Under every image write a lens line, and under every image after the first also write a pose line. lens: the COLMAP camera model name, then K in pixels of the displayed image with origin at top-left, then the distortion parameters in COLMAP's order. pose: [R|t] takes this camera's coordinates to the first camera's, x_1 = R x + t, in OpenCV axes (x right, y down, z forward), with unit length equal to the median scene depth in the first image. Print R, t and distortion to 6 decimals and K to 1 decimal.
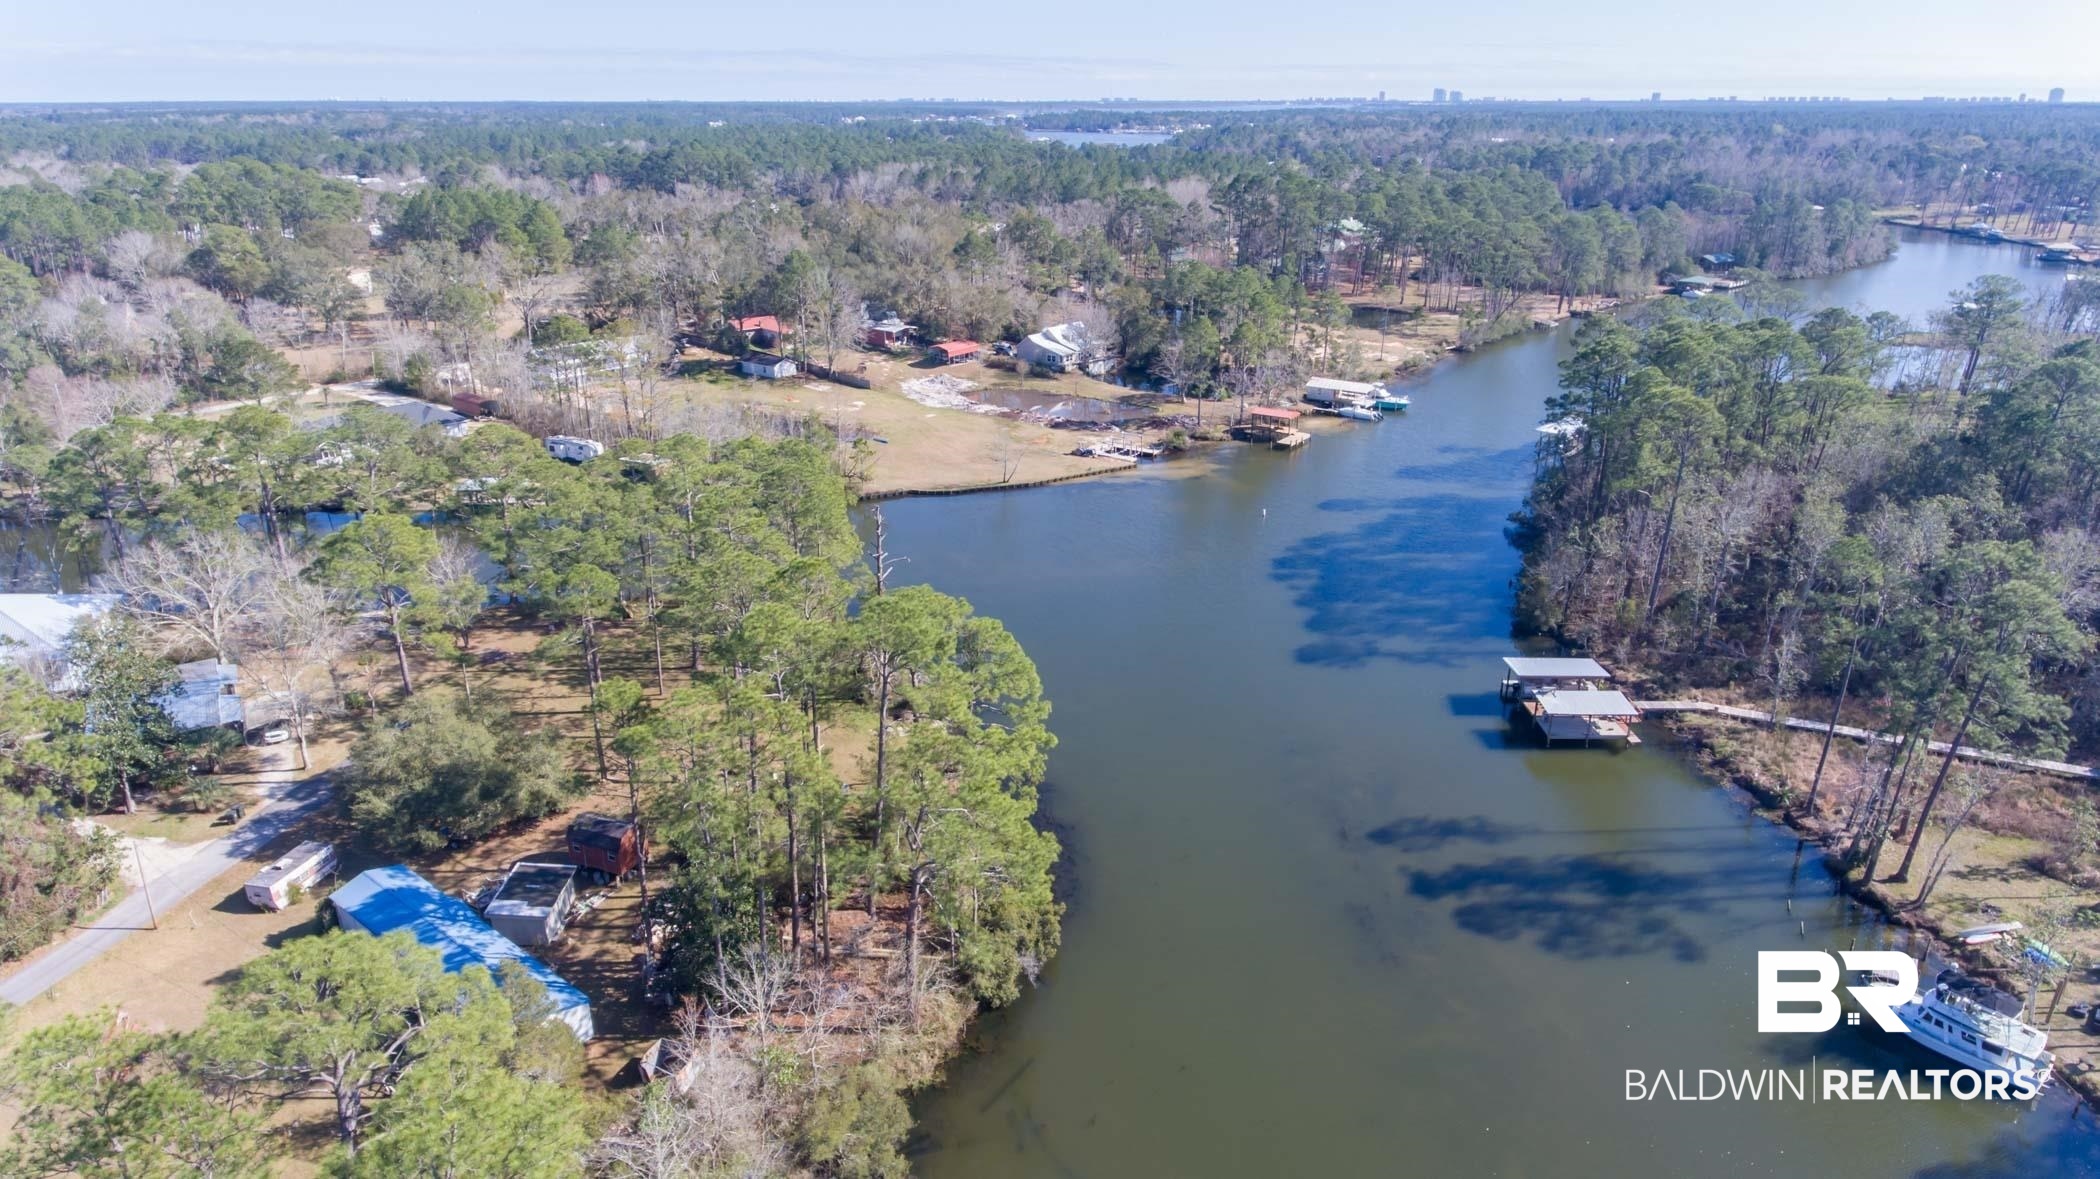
lens RADIAL K [[1282.2, 0, 1050.0], [0, 1282.2, 589.5], [0, 0, 1]] dist [0.000881, -0.001165]
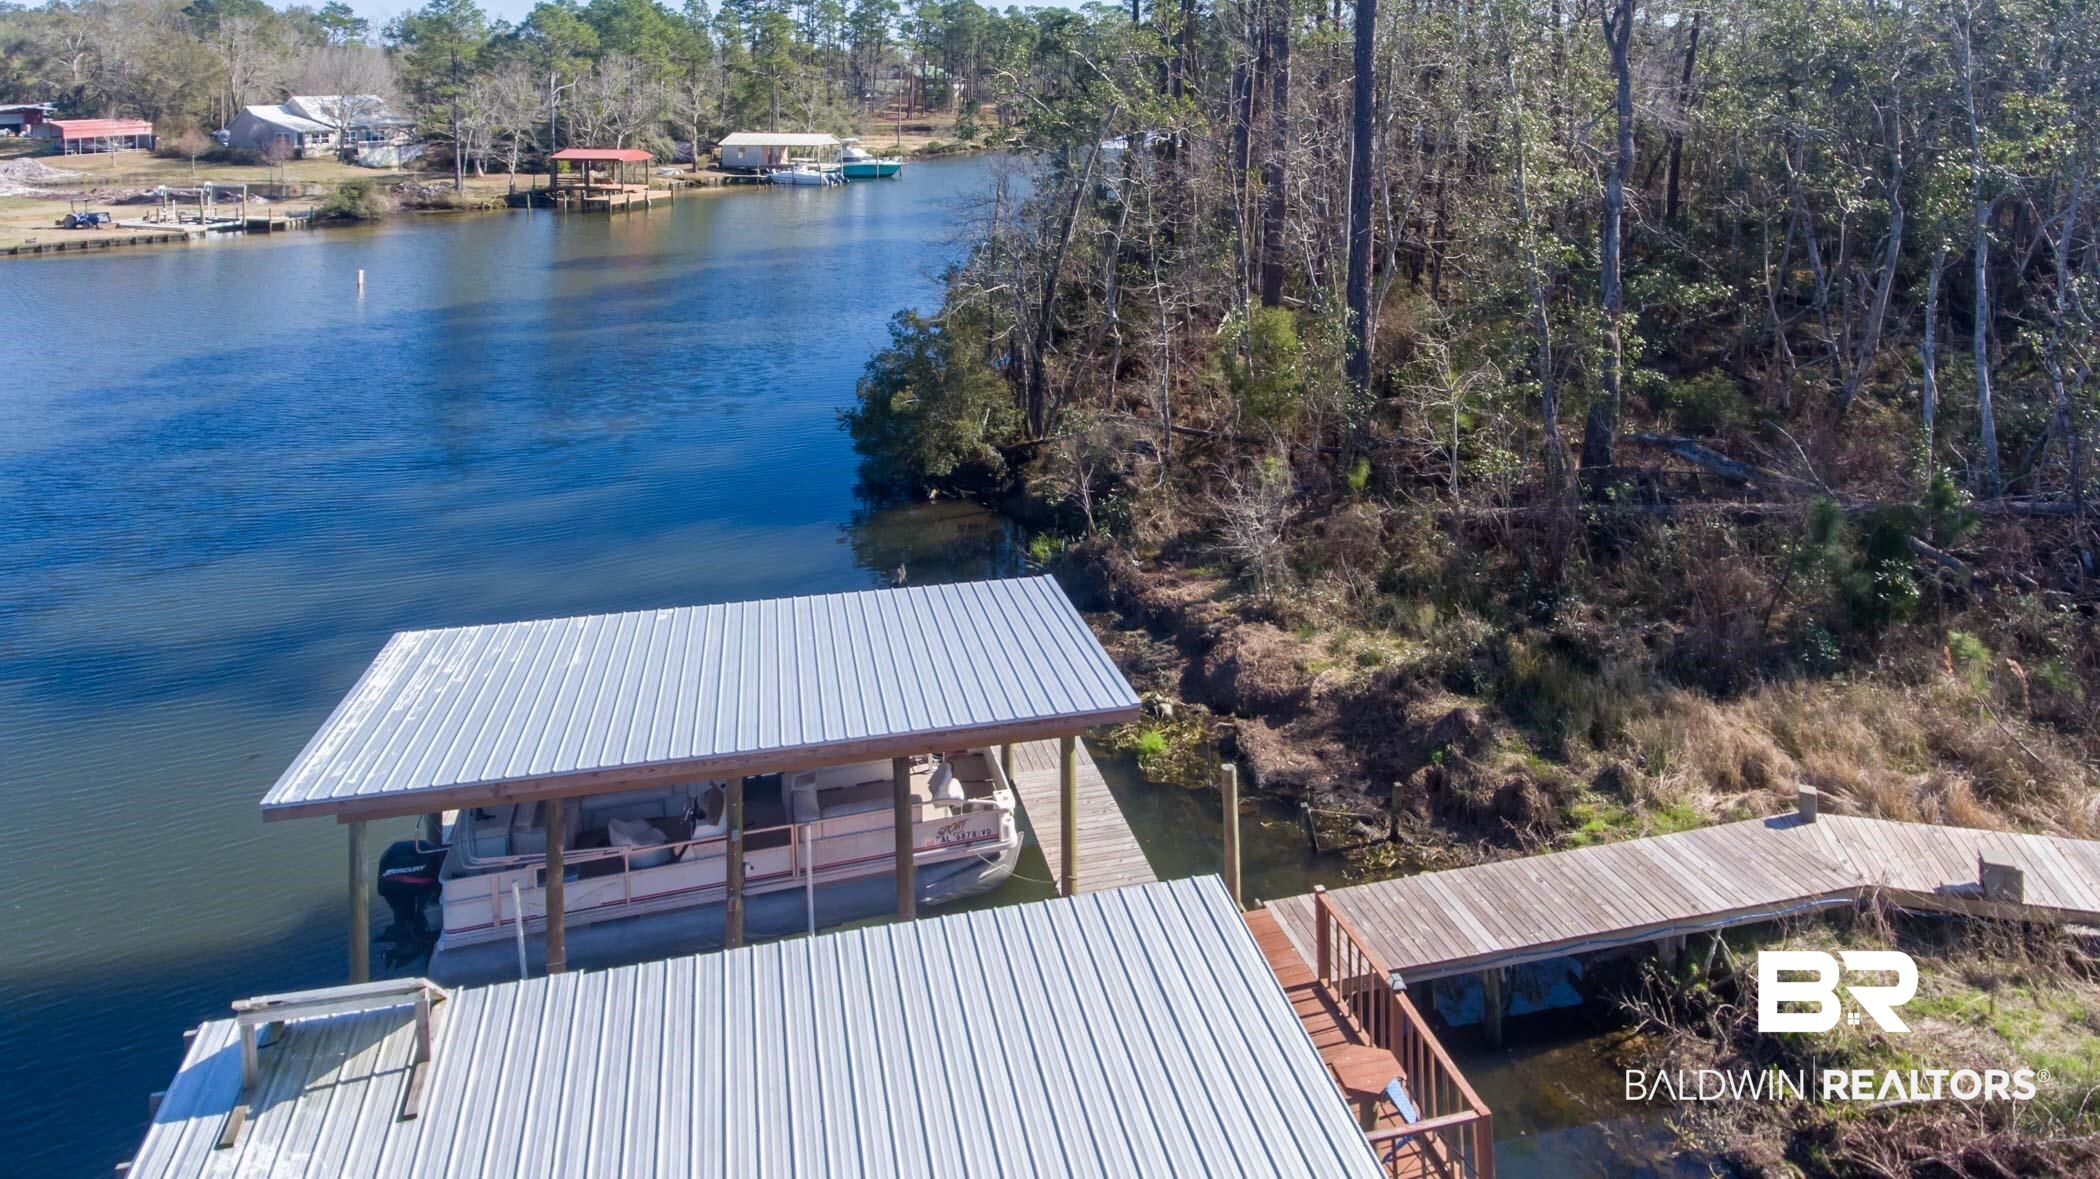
lens RADIAL K [[1264.0, 0, 1050.5], [0, 1264.0, 592.1], [0, 0, 1]] dist [-0.000084, -0.000425]
pose [[0.968959, -0.102029, 0.225186, 0.385898], [0.095351, 0.994625, 0.040364, 0.049639], [-0.228094, -0.017640, 0.973479, 0.855319]]
